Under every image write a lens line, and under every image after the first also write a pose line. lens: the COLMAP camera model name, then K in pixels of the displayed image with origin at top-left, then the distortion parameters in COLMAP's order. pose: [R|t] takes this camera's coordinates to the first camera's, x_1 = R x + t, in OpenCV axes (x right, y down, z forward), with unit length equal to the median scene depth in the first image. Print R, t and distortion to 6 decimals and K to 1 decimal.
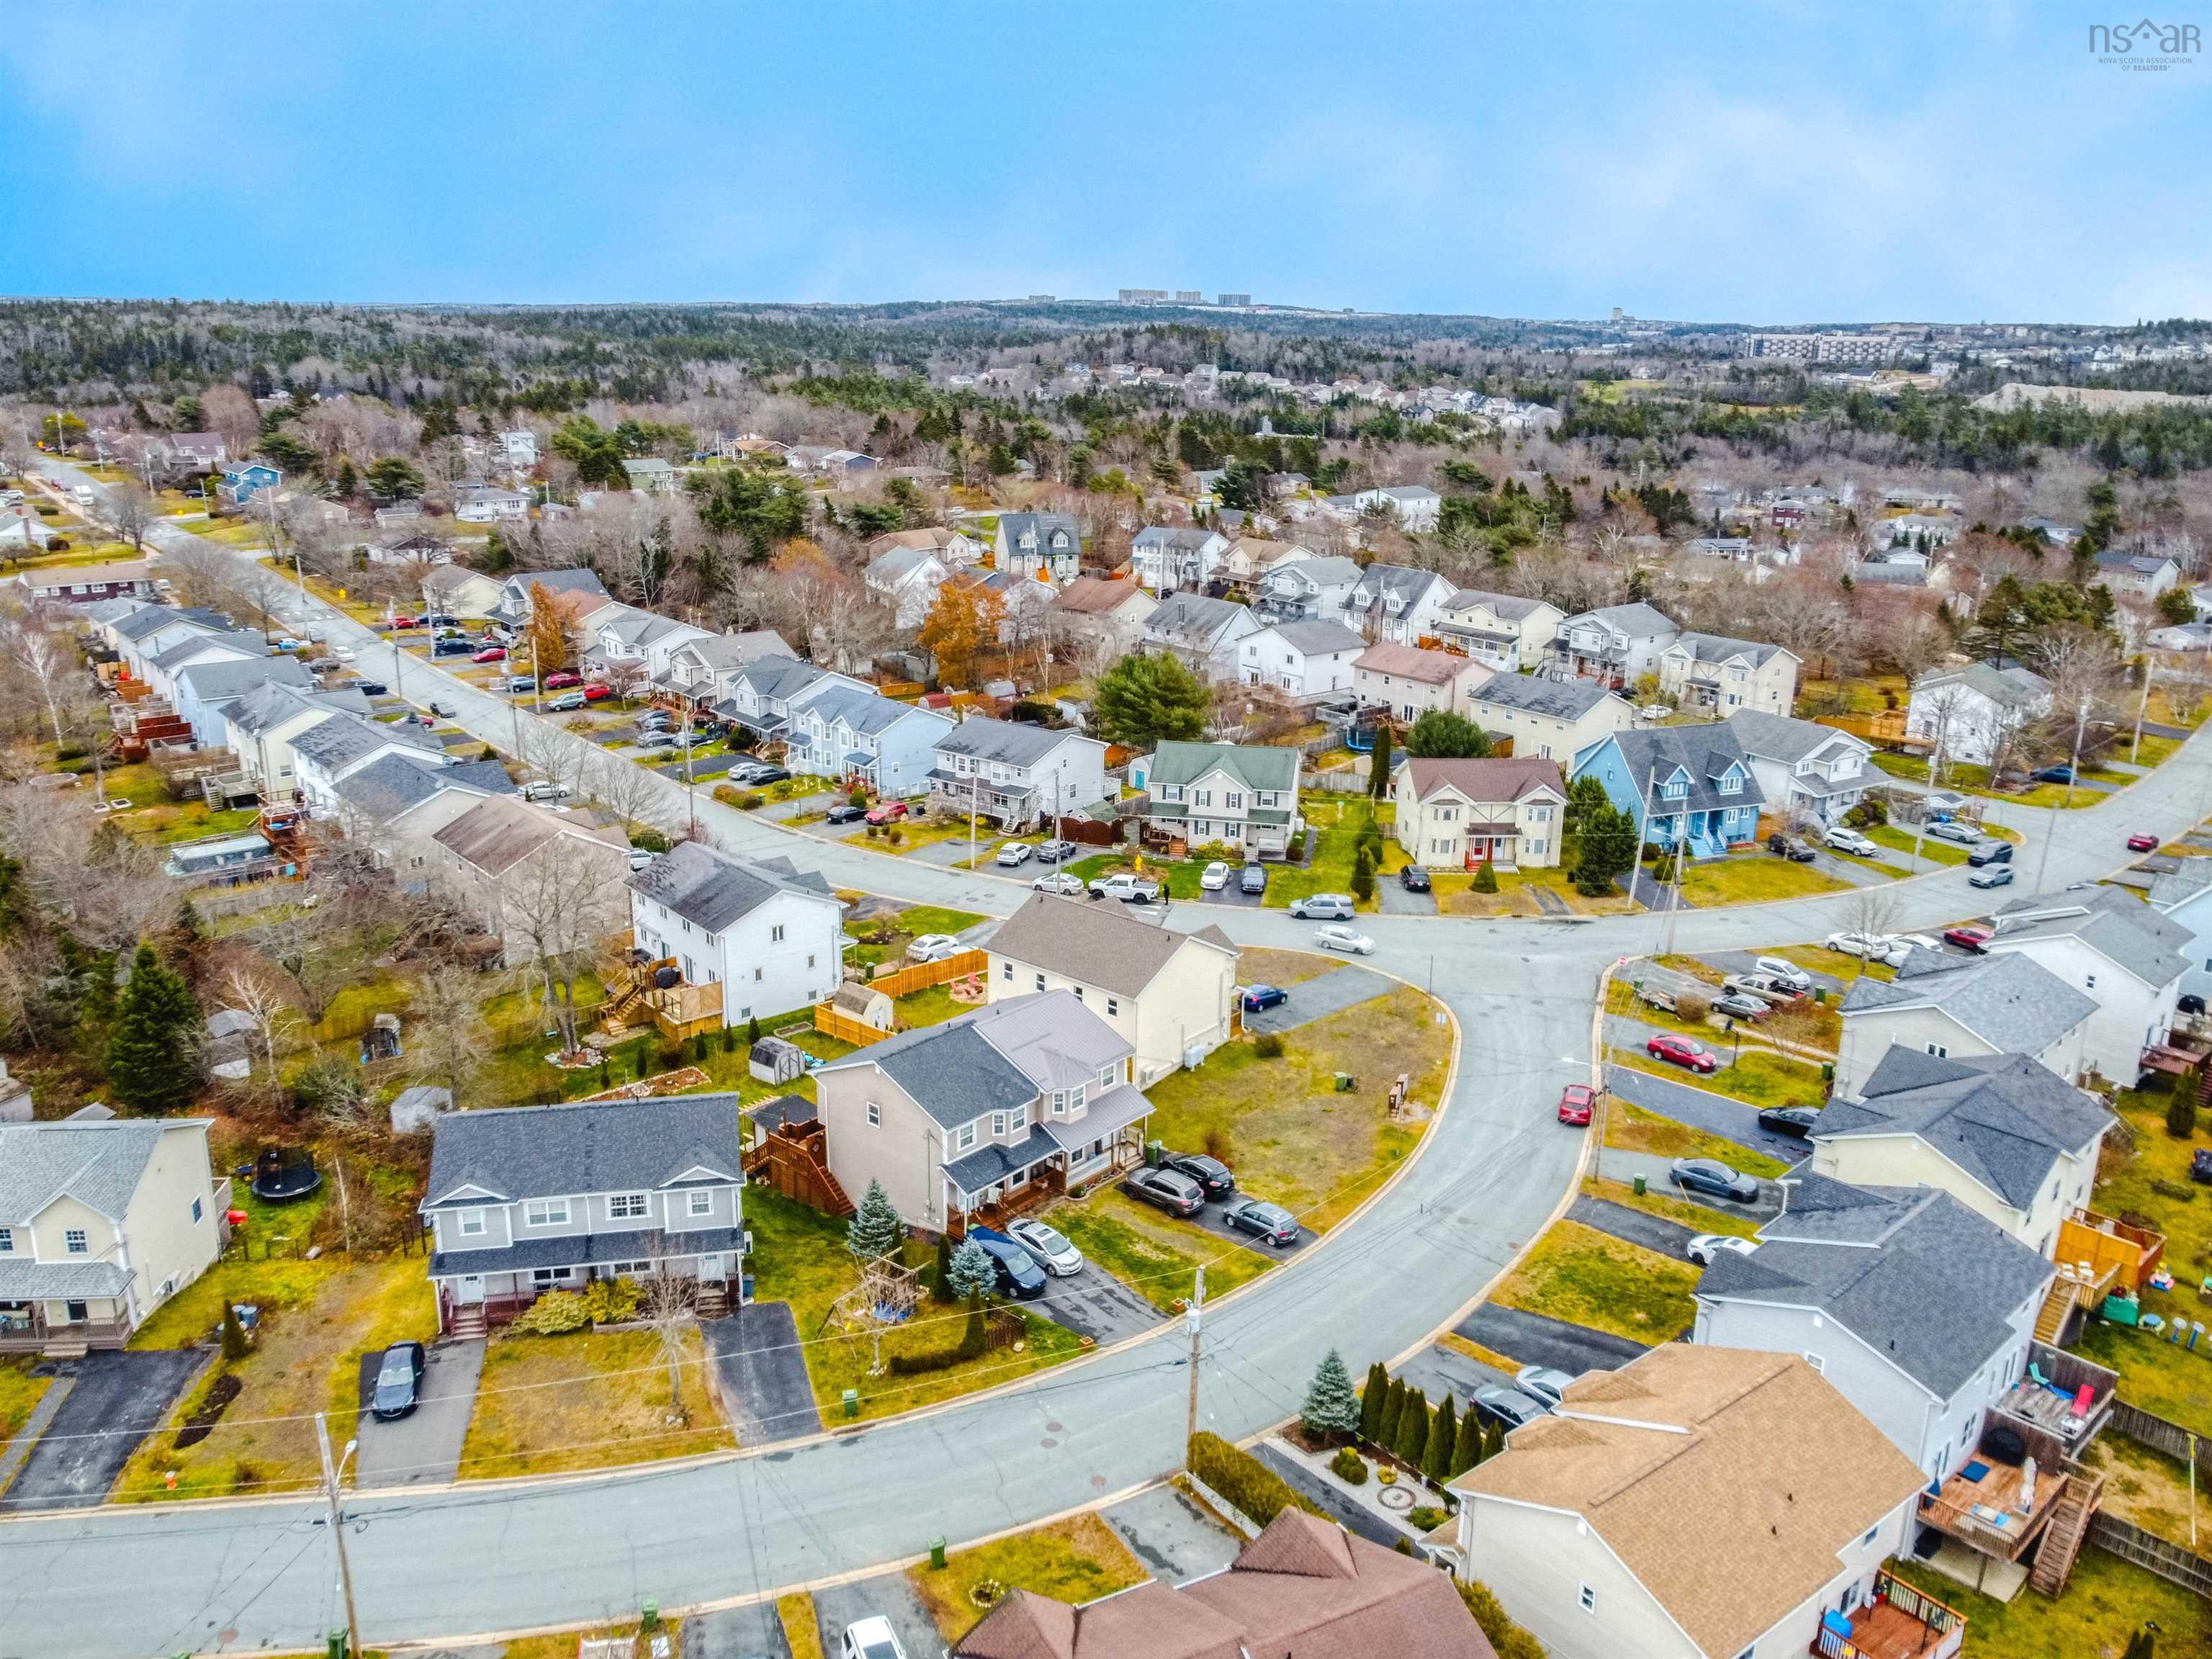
lens RADIAL K [[1678.1, 0, 1107.8], [0, 1678.1, 833.9], [0, 0, 1]] dist [-0.001008, -0.005340]
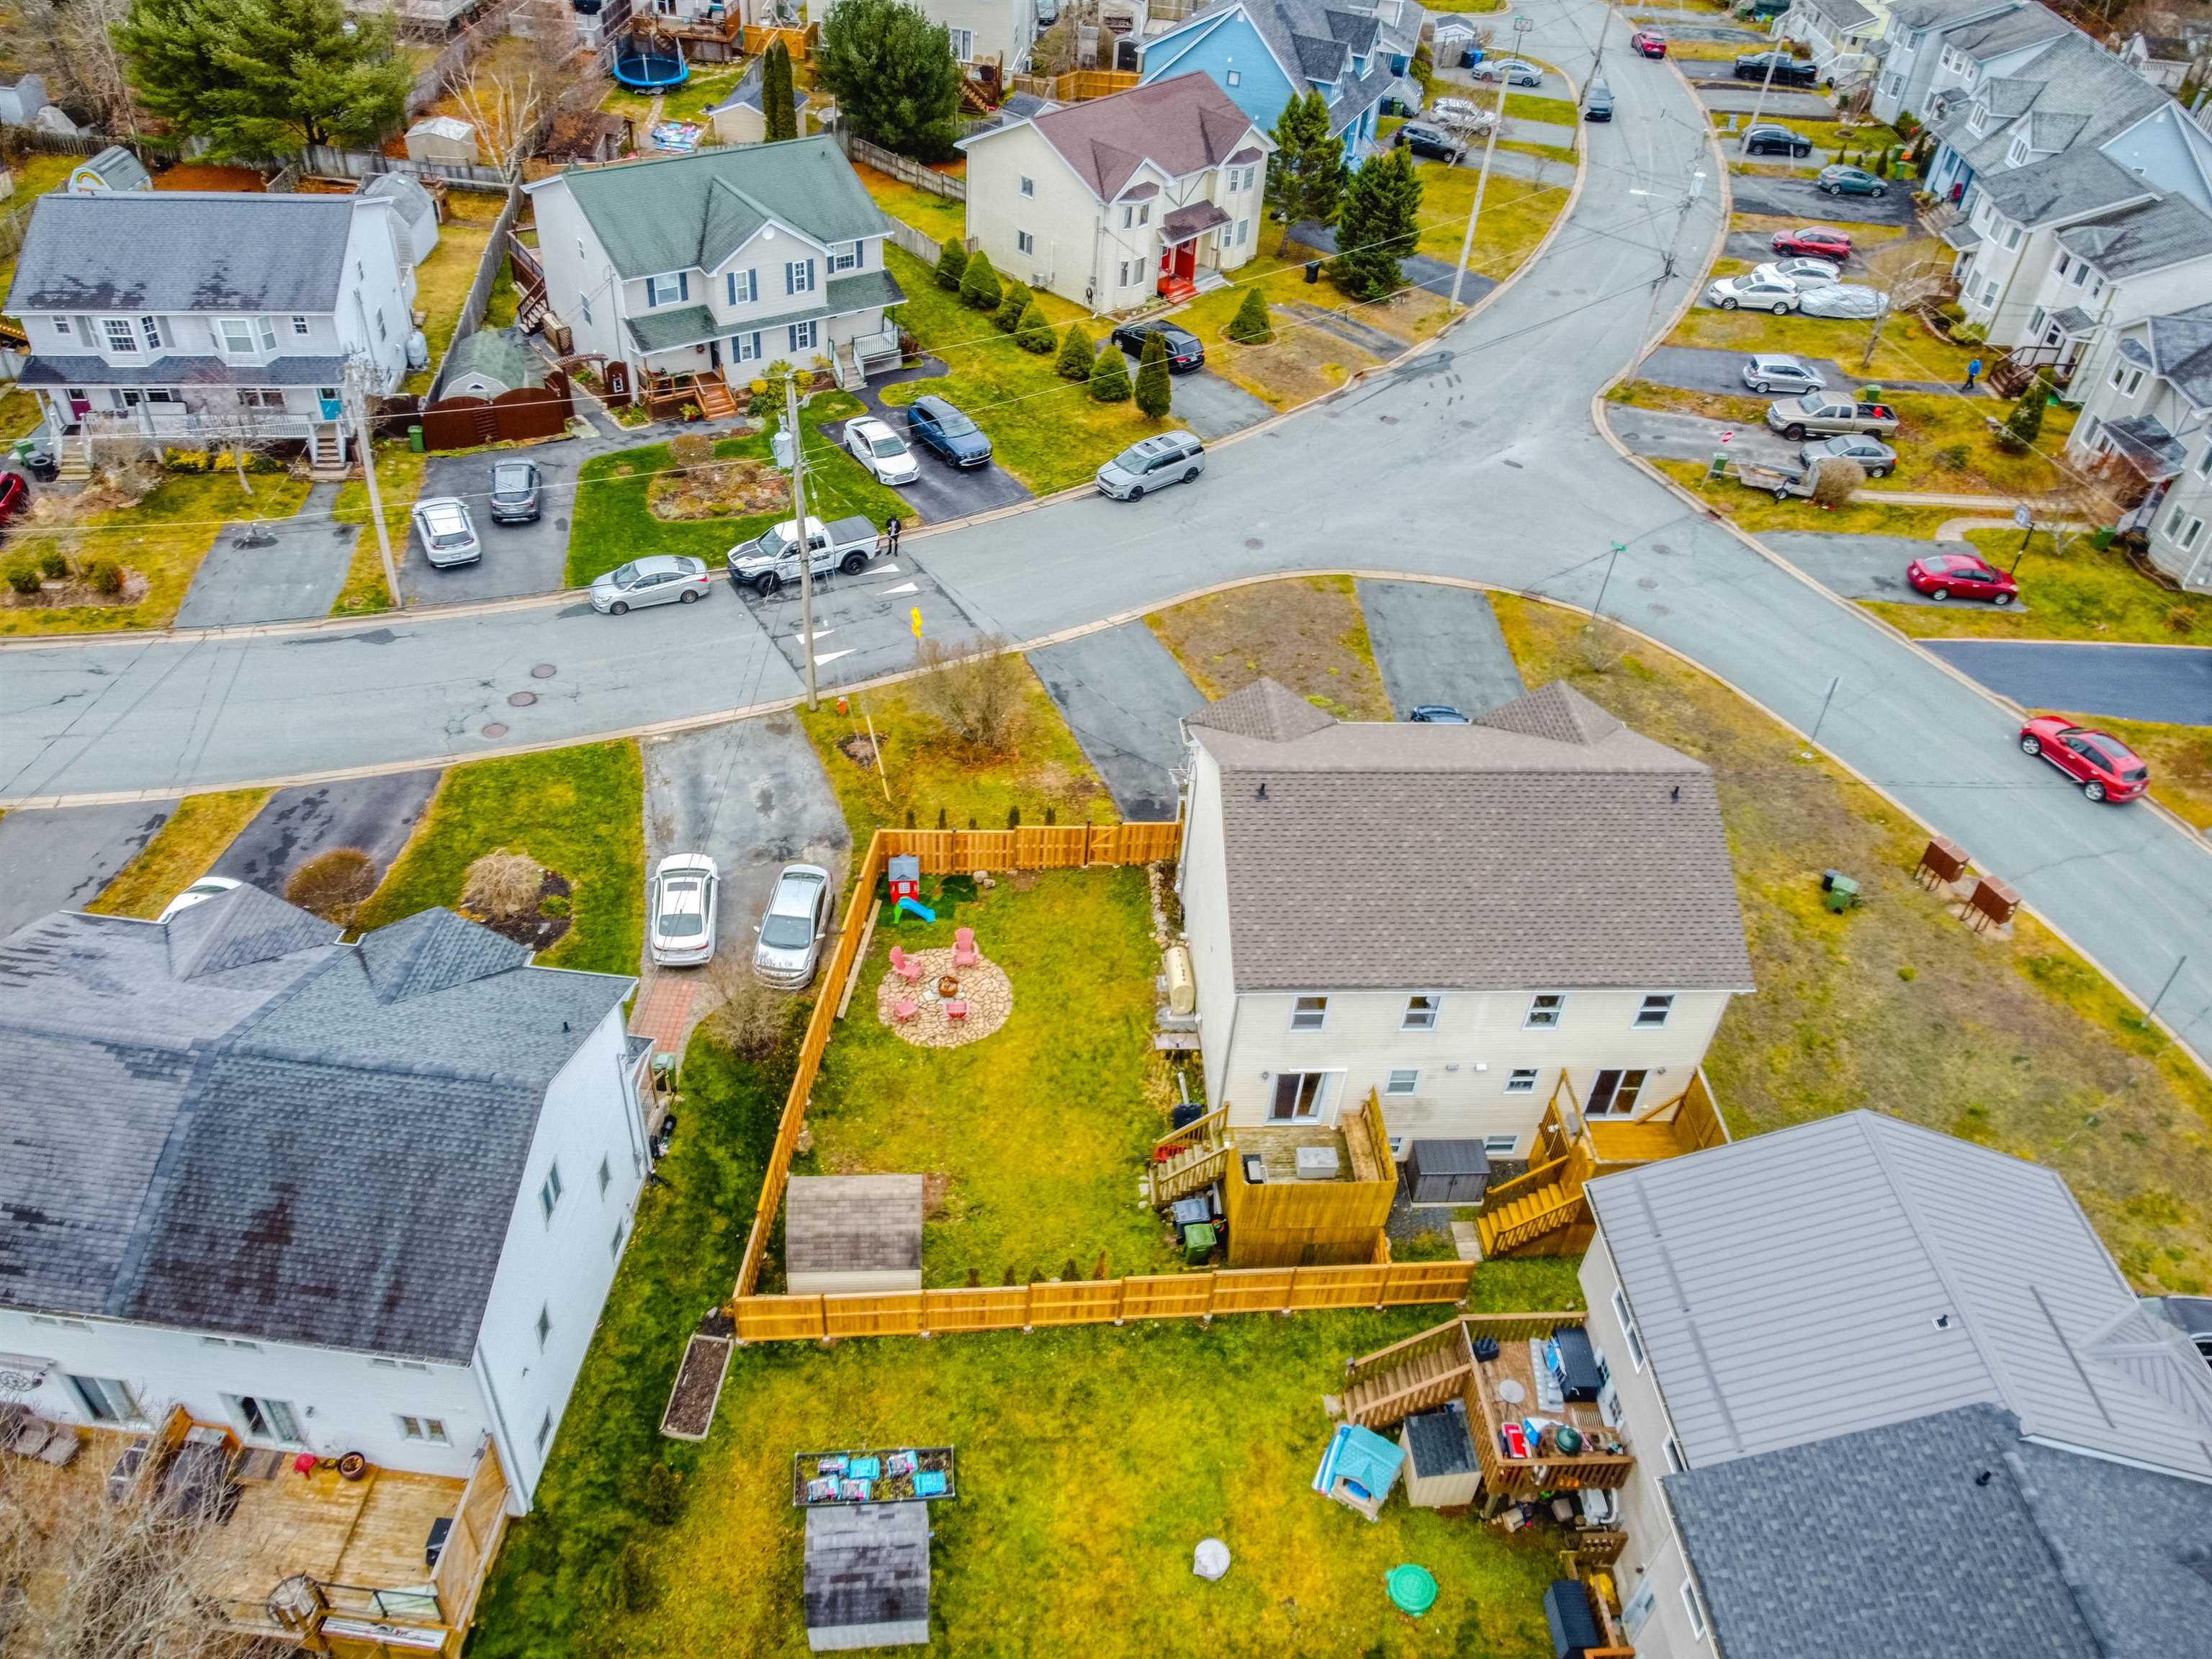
lens RADIAL K [[1678.1, 0, 1102.5], [0, 1678.1, 824.9], [0, 0, 1]] dist [-0.001008, -0.005340]
pose [[0.710610, -0.430484, 0.556522, -0.205663], [0.149534, 0.865313, 0.478406, -0.102808], [-0.687512, -0.256741, 0.679272, 0.558331]]
